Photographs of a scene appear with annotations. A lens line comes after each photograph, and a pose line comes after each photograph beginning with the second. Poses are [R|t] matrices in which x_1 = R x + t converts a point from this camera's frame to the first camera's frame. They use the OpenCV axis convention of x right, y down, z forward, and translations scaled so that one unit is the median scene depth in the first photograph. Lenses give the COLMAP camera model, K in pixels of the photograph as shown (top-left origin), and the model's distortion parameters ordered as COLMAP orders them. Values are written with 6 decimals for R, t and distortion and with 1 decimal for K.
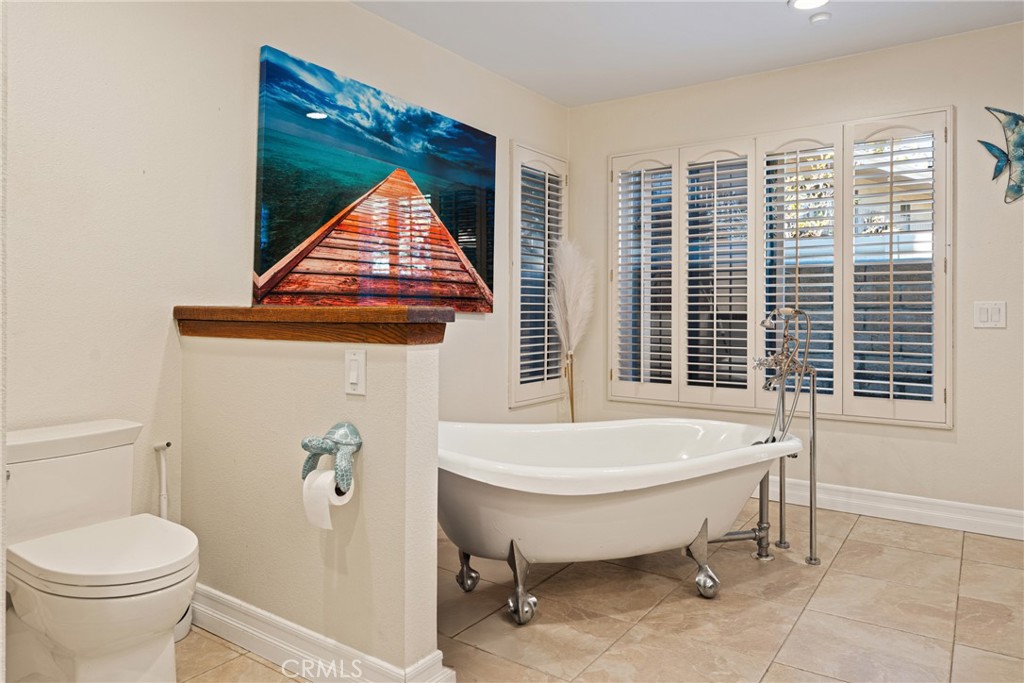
lens RADIAL K [[686.8, 0, 495.9], [0, 686.8, 310.9], [0, 0, 1]] dist [-0.001912, 0.000954]
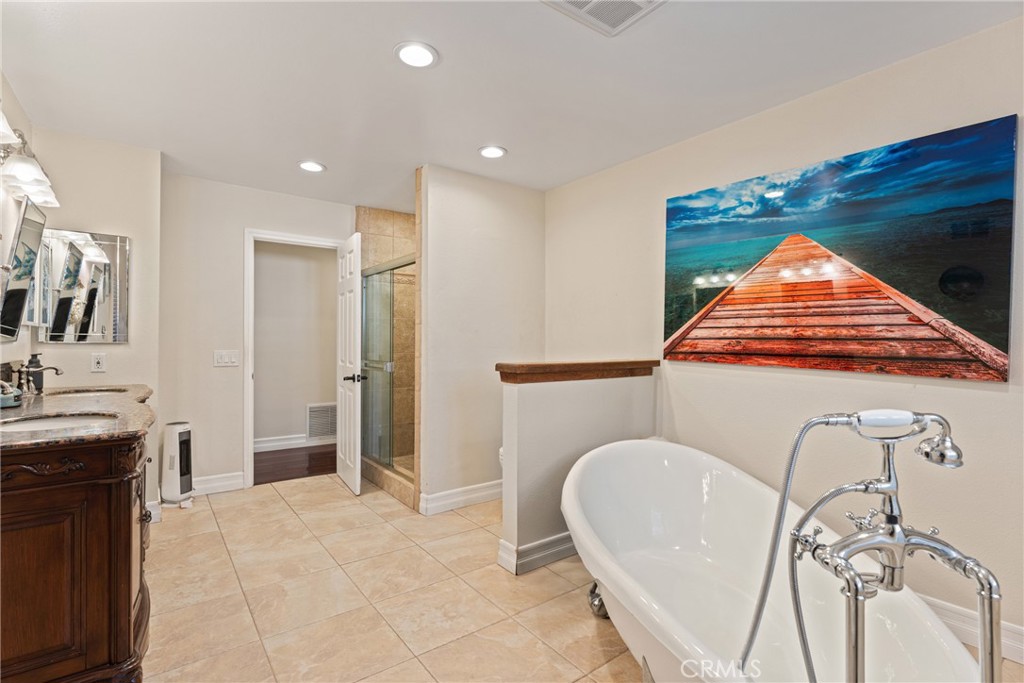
lens RADIAL K [[474.4, 0, 517.1], [0, 474.4, 341.6], [0, 0, 1]] dist [-0.001803, -0.000279]
pose [[-0.287826, -0.009190, -0.957639, 0.729513], [-0.010620, 0.999923, -0.006404, -0.036193], [0.957624, 0.008327, -0.287901, 0.864781]]
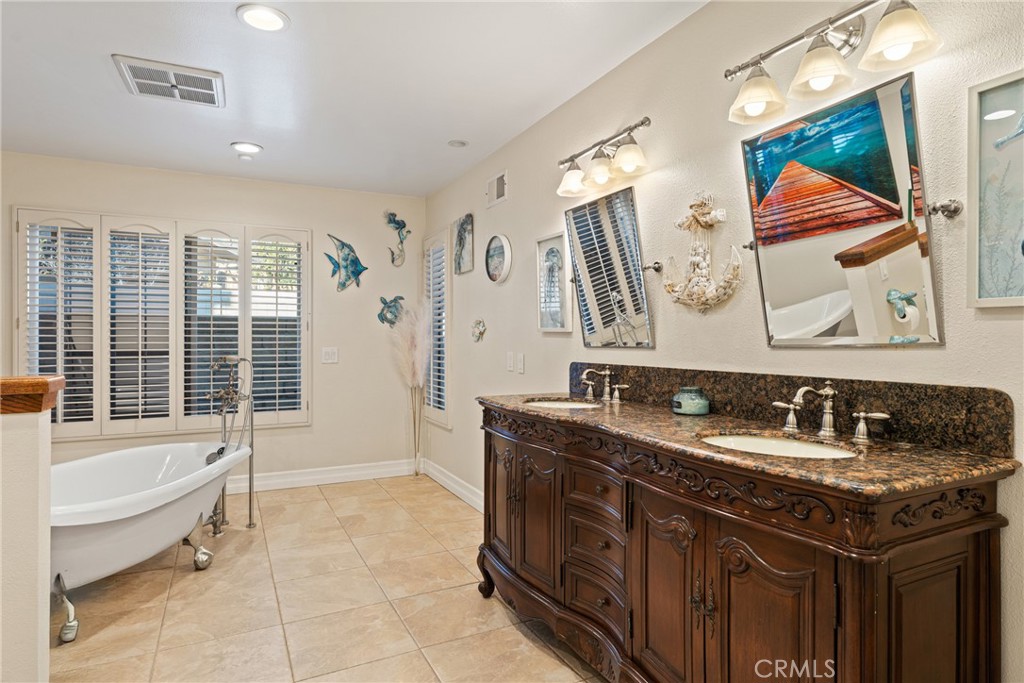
lens RADIAL K [[571.4, 0, 508.5], [0, 571.4, 340.5], [0, 0, 1]] dist [-0.005458, -0.001005]
pose [[0.468508, -0.003684, 0.883452, -0.350582], [0.005939, 0.999982, 0.001021, -0.032072], [-0.883440, 0.004769, 0.468521, -0.066489]]
